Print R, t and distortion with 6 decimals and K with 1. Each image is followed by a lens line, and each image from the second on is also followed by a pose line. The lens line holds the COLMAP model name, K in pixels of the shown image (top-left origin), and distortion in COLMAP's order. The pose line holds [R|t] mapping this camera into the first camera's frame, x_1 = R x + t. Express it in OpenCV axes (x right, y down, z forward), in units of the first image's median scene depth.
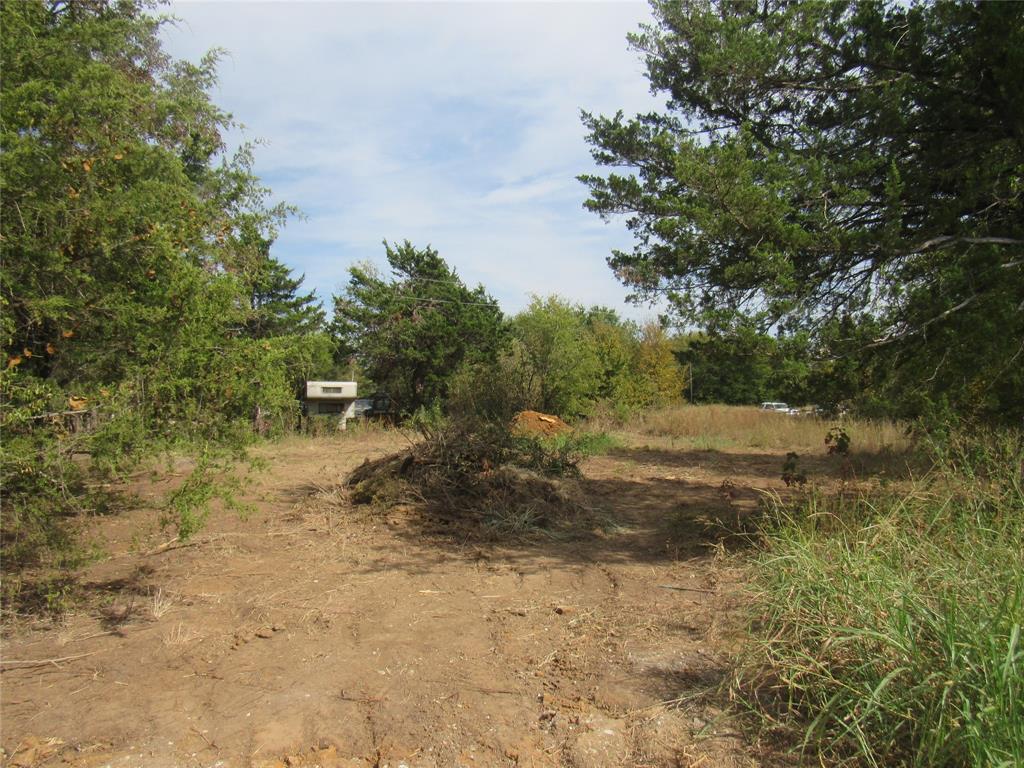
lens RADIAL K [[728.7, 0, 514.0], [0, 728.7, 386.6], [0, 0, 1]] dist [-0.027472, 0.004701]
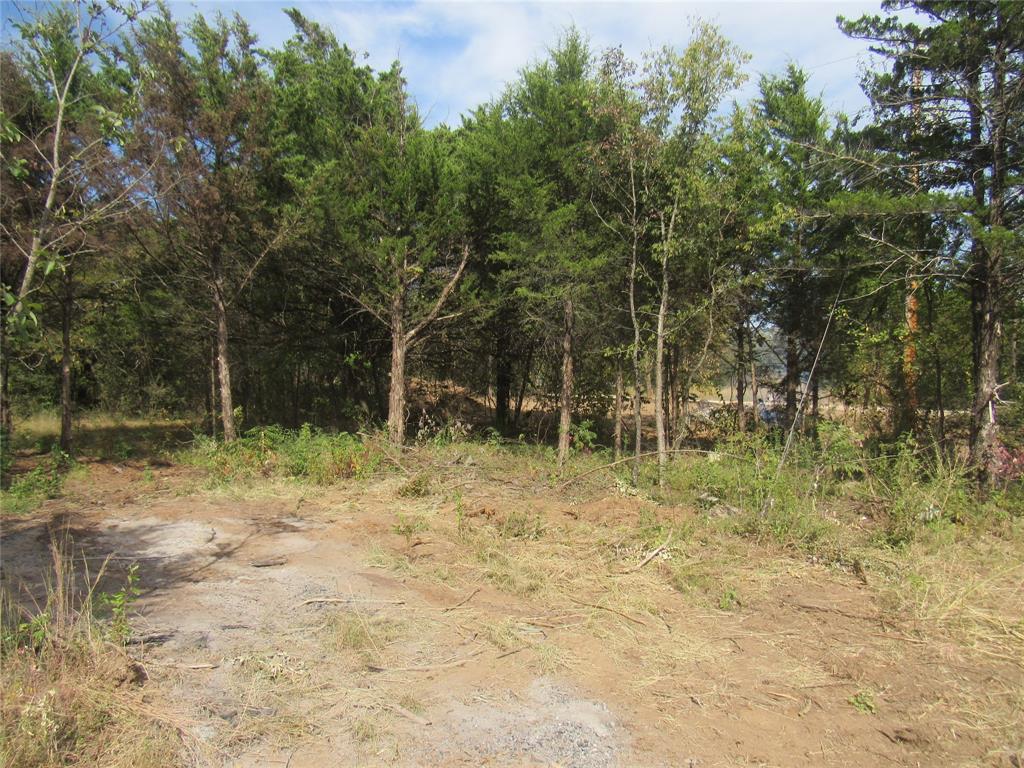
lens RADIAL K [[728.7, 0, 514.0], [0, 728.7, 386.6], [0, 0, 1]] dist [-0.027472, 0.004701]
pose [[0.620223, 0.030532, -0.783831, -0.180704], [-0.008424, 0.999444, 0.032265, 0.010345], [0.784380, -0.013408, 0.620135, 0.496167]]
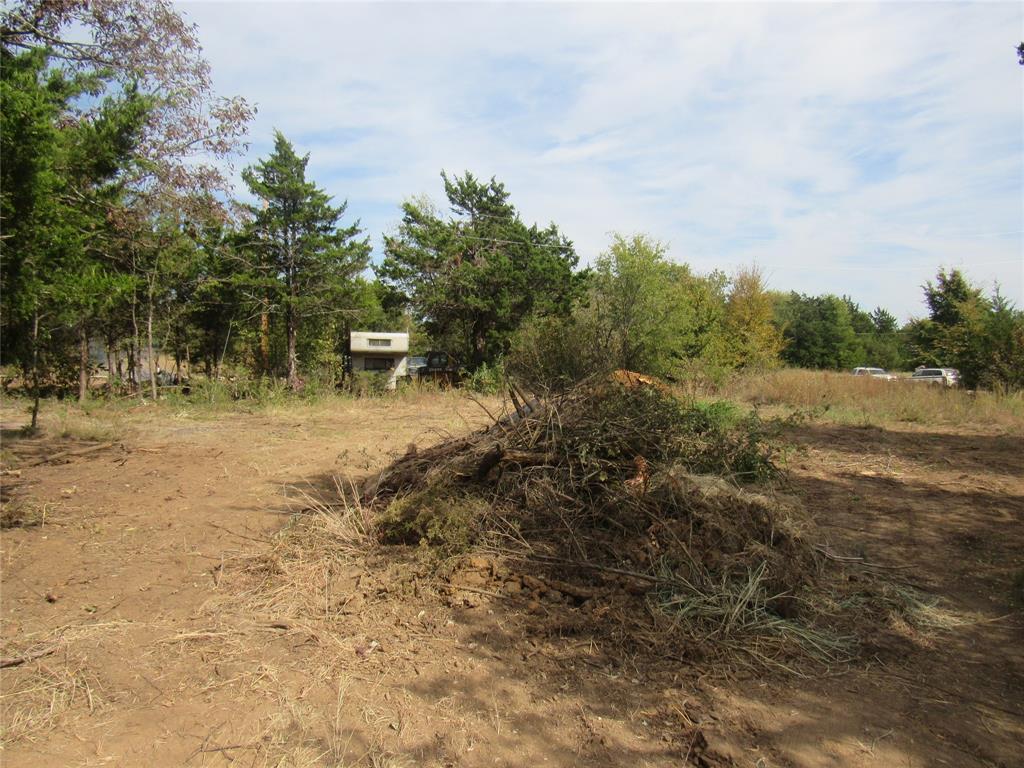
lens RADIAL K [[728.7, 0, 514.0], [0, 728.7, 386.6], [0, 0, 1]] dist [-0.027472, 0.004701]
pose [[0.997074, 0.018300, -0.074222, -0.026039], [-0.014333, 0.998458, 0.053635, 0.007015], [0.075089, -0.052414, 0.995798, 0.140668]]
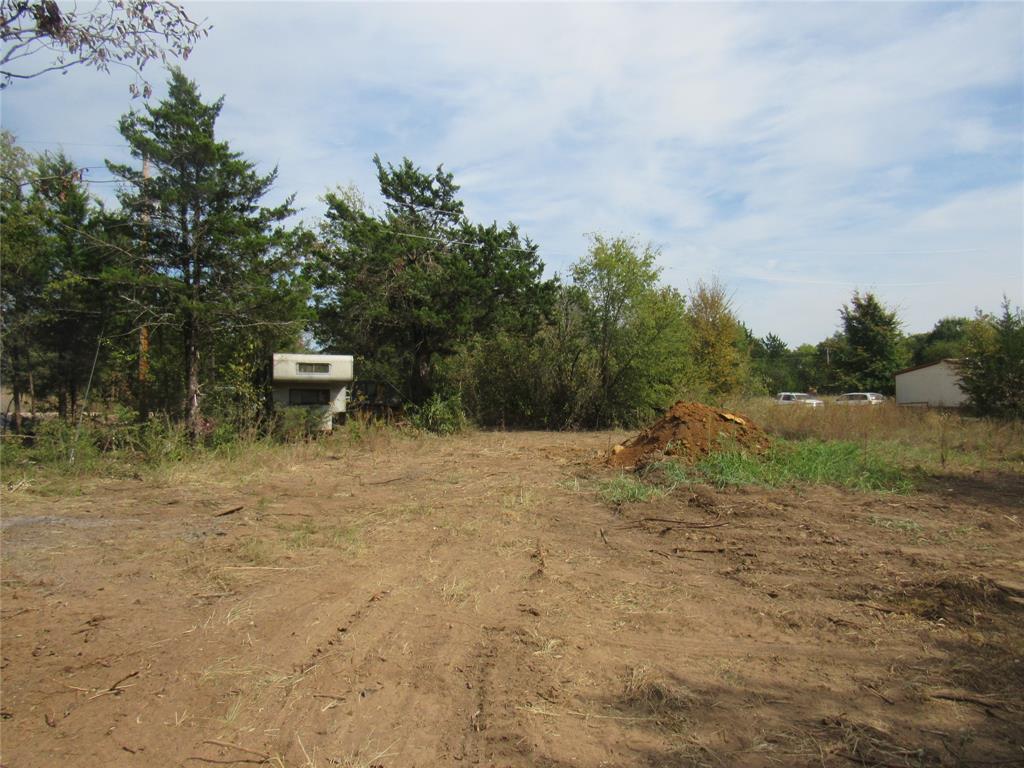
lens RADIAL K [[731.3, 0, 512.0], [0, 731.3, 384.0], [0, 0, 1]] dist [-0.034524, 0.004269]
pose [[0.995903, 0.005335, 0.090268, -0.117023], [-0.006249, 0.999932, 0.009842, 0.009630], [-0.090209, -0.010366, 0.995869, 0.308247]]
